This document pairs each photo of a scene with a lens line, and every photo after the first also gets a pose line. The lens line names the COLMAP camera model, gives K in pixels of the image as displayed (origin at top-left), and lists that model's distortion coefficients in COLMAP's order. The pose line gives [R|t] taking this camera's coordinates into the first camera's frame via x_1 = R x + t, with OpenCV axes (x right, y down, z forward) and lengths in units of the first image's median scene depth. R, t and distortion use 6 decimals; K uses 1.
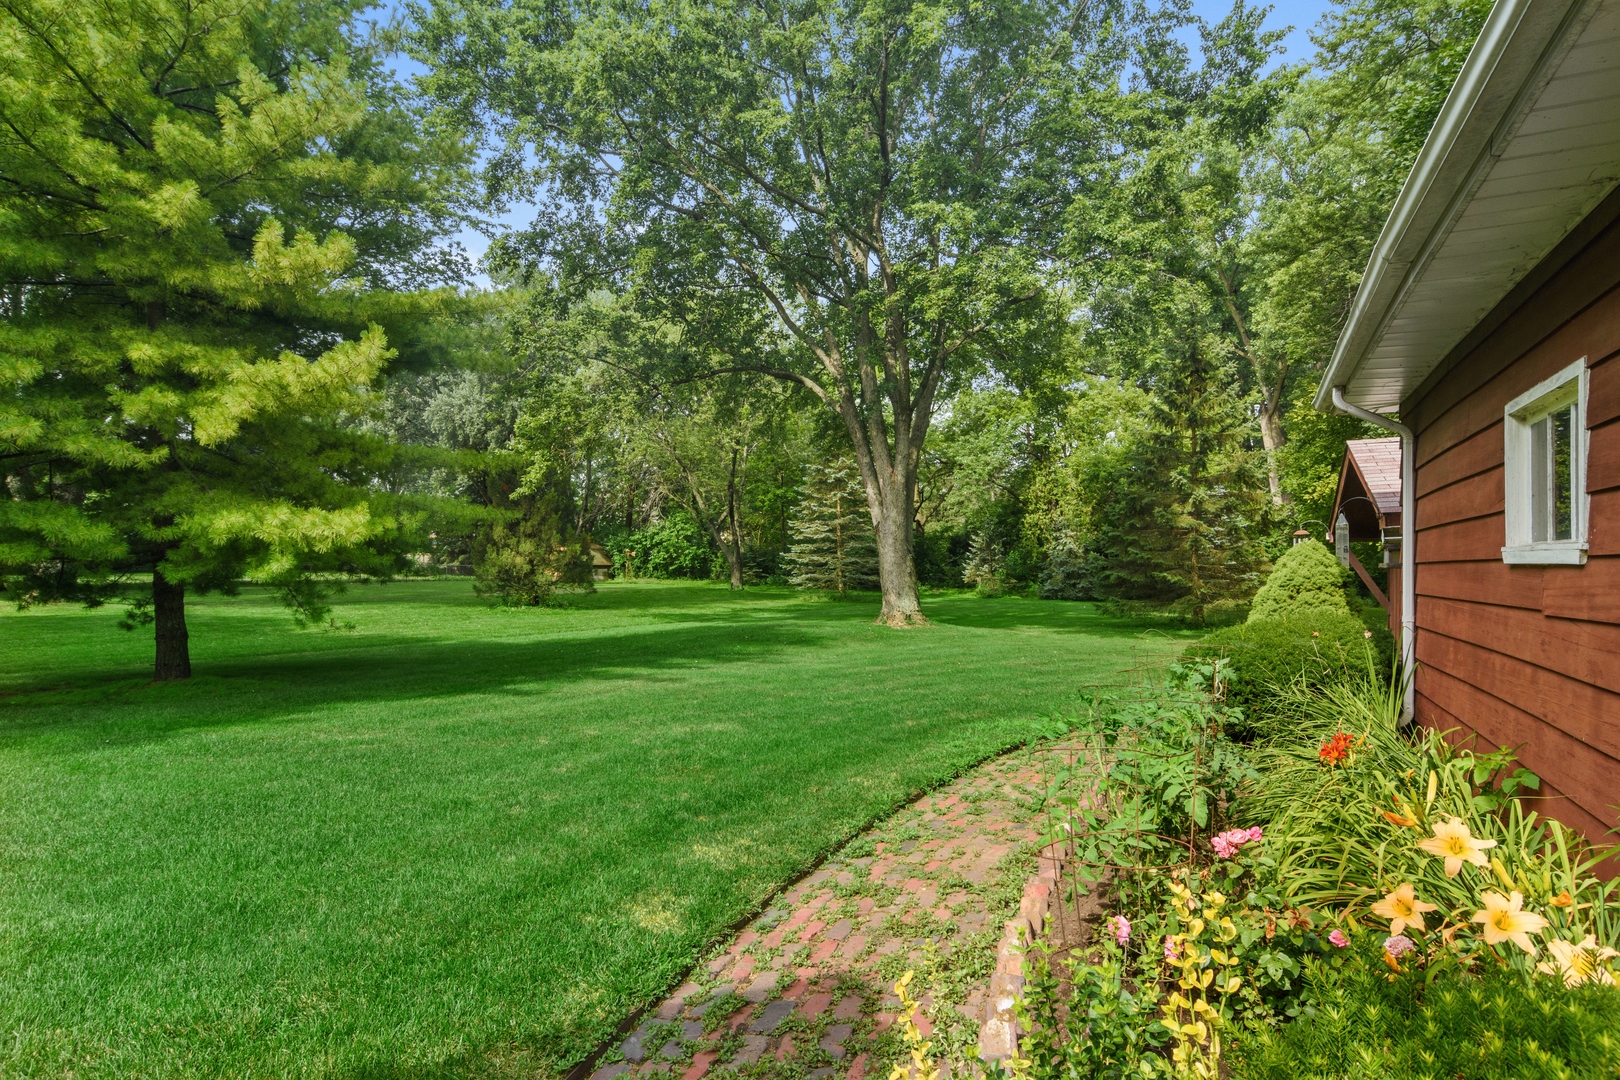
lens RADIAL K [[872.4, 0, 806.1], [0, 872.4, 548.7], [0, 0, 1]] dist [0.001517, 0.000300]
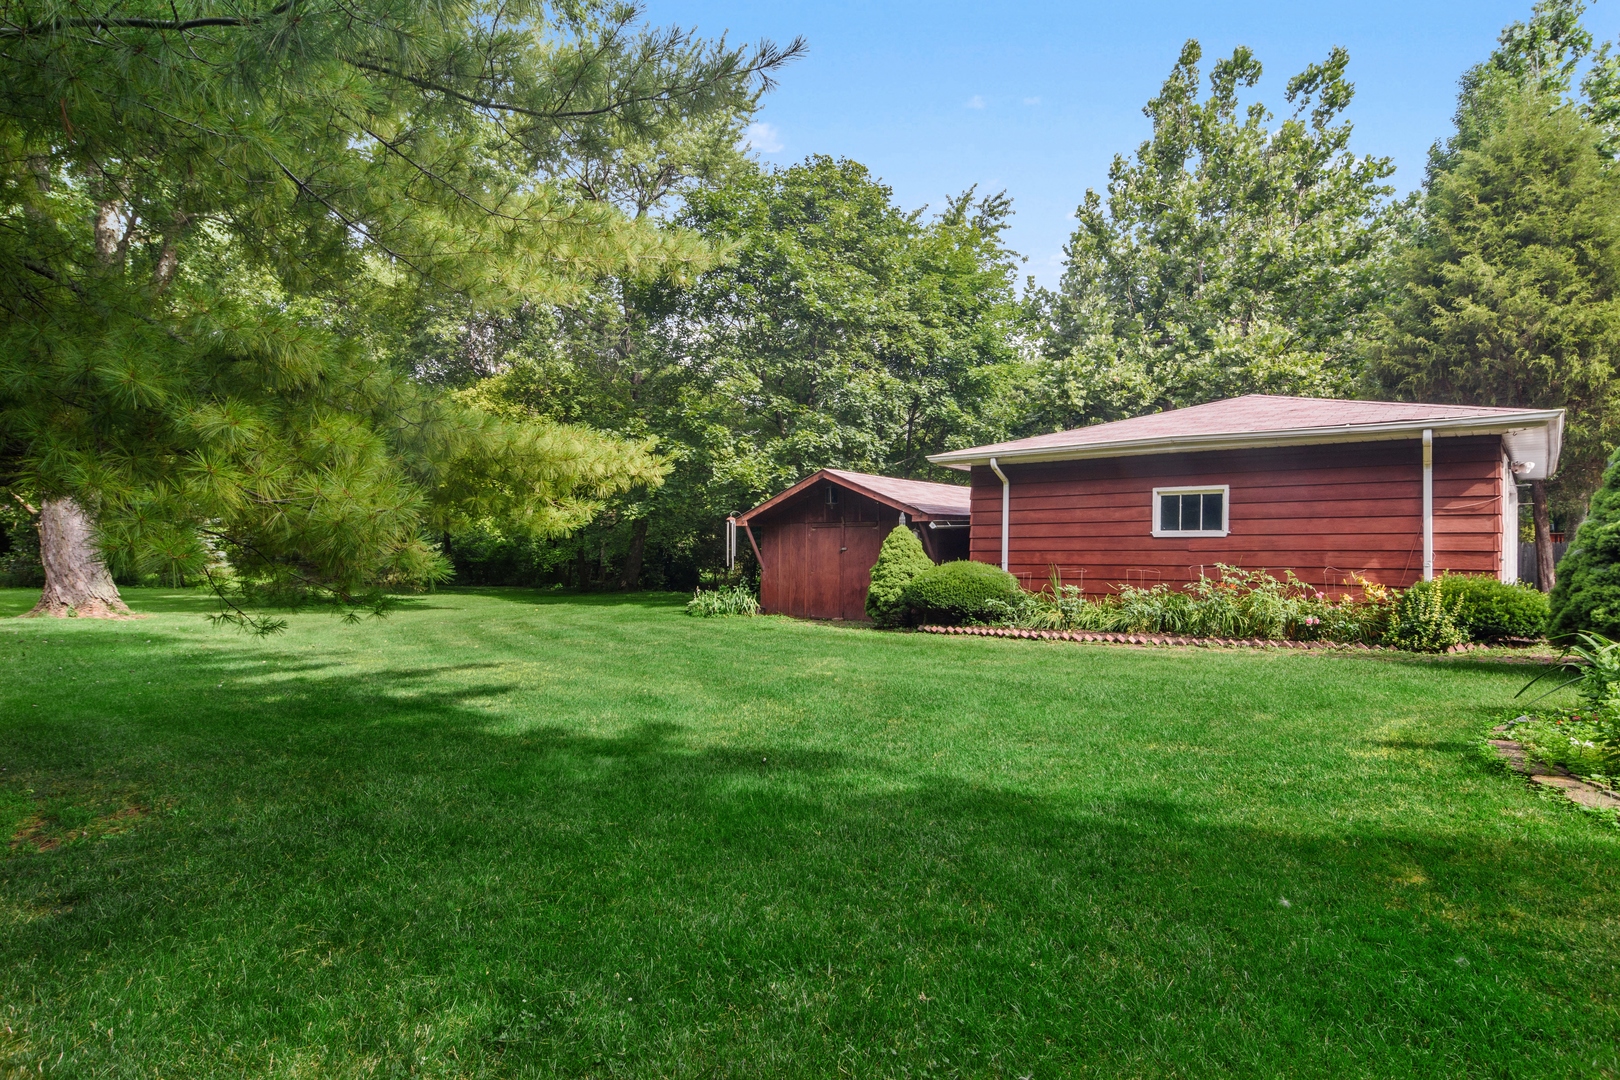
lens RADIAL K [[872.4, 0, 818.1], [0, 872.4, 562.5], [0, 0, 1]] dist [0.001517, 0.000300]
pose [[0.236201, -0.010489, 0.971648, -0.421568], [-0.023843, 0.999578, 0.016586, 0.013859], [-0.971412, -0.027084, 0.235851, 0.227288]]
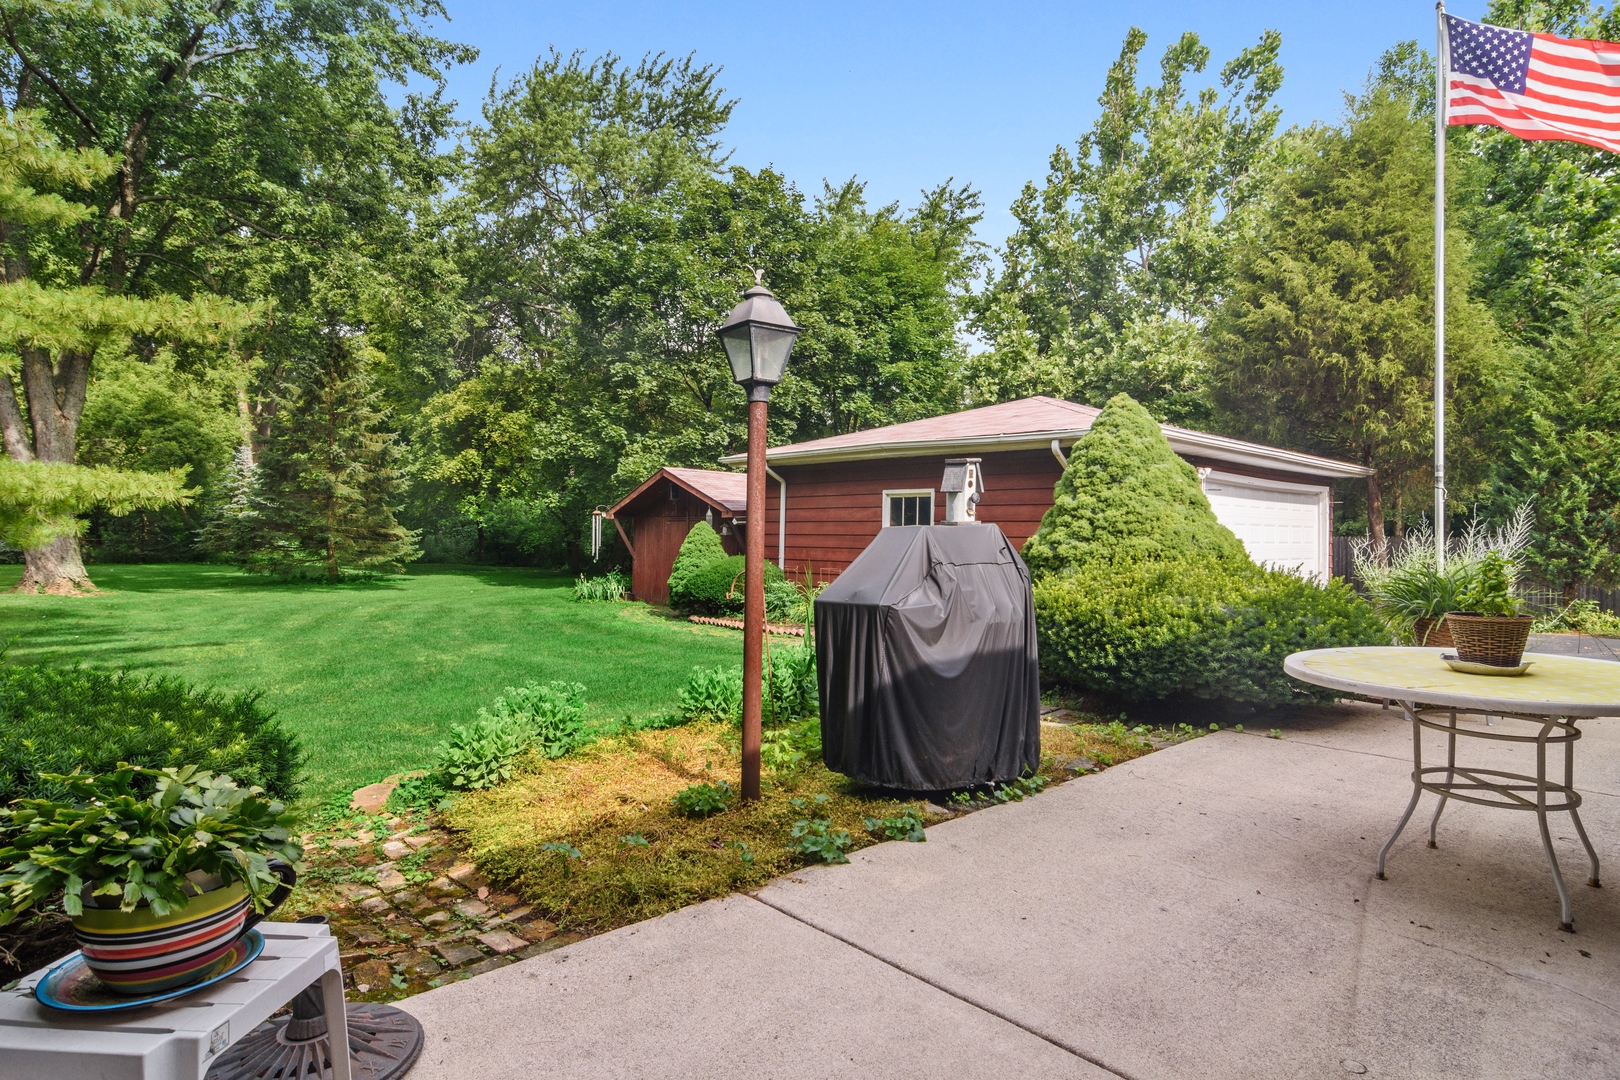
lens RADIAL K [[872.4, 0, 820.5], [0, 872.4, 536.2], [0, 0, 1]] dist [0.001517, 0.000300]
pose [[0.357538, 0.000621, 0.933898, -0.397102], [-0.031375, 0.999443, 0.011347, -0.002334], [-0.933371, -0.033358, 0.357359, -0.001651]]
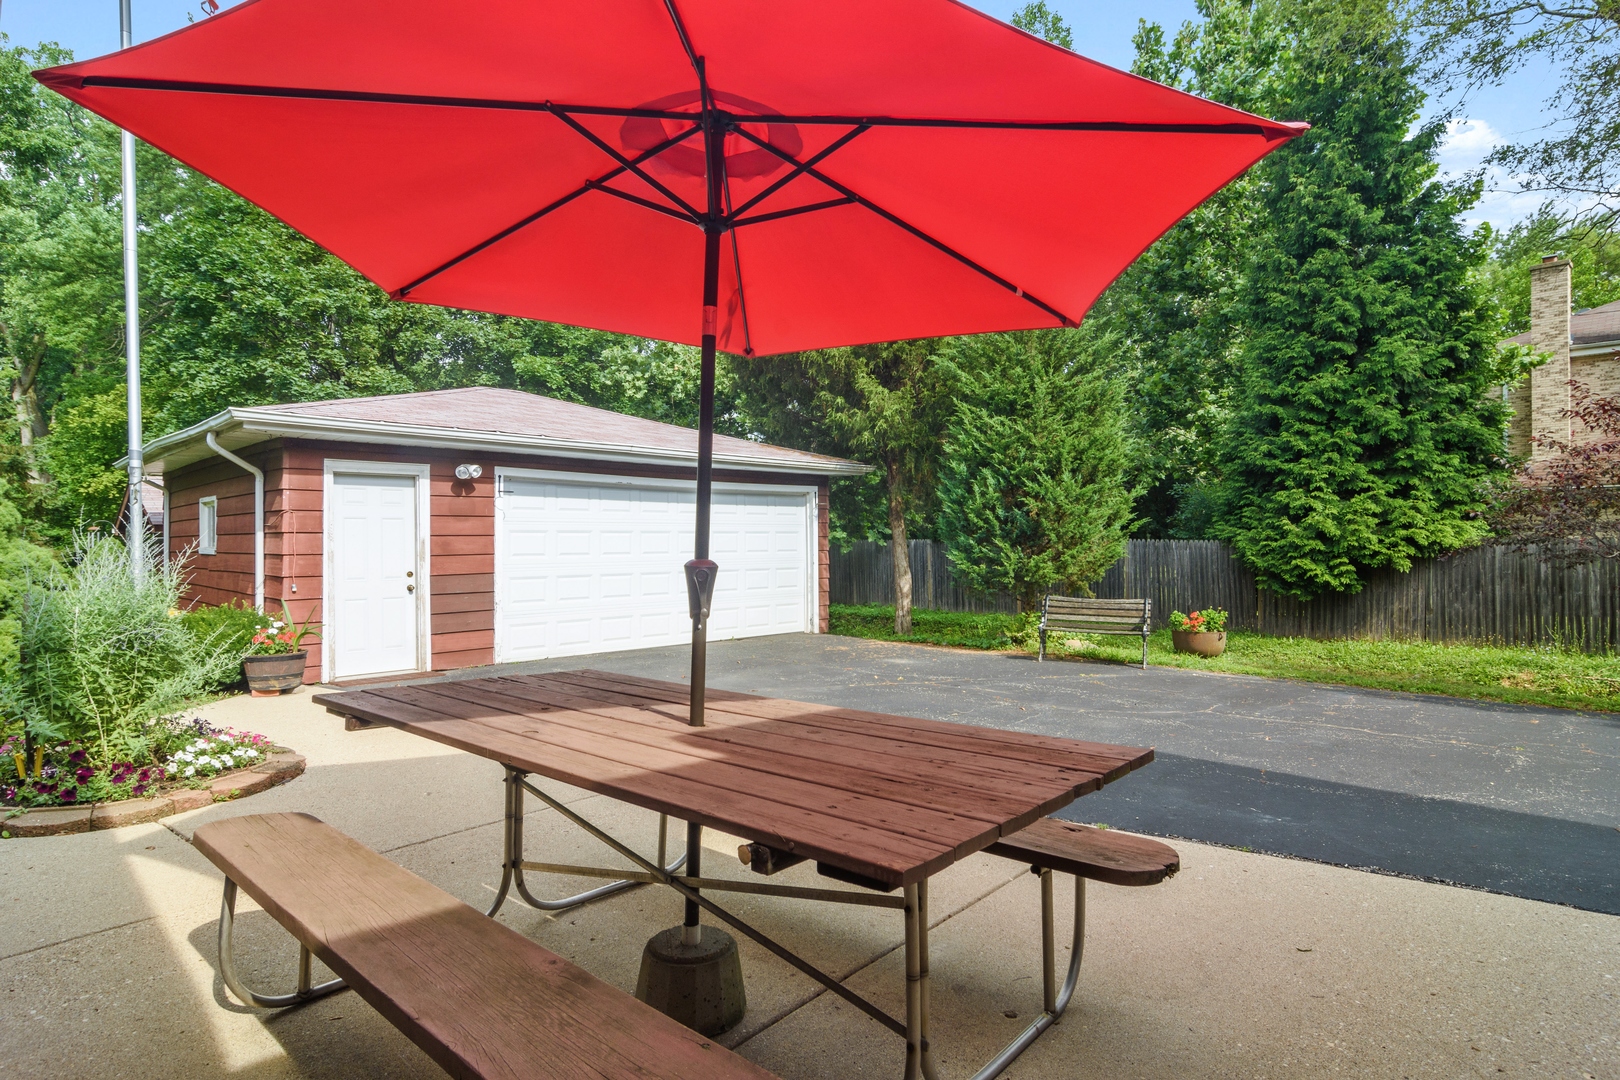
lens RADIAL K [[872.4, 0, 813.6], [0, 872.4, 546.9], [0, 0, 1]] dist [0.001517, 0.000300]
pose [[0.327798, -0.008645, 0.944708, -0.201151], [-0.012845, 0.999825, 0.013606, -0.011160], [-0.944660, -0.016594, 0.327630, -0.296712]]
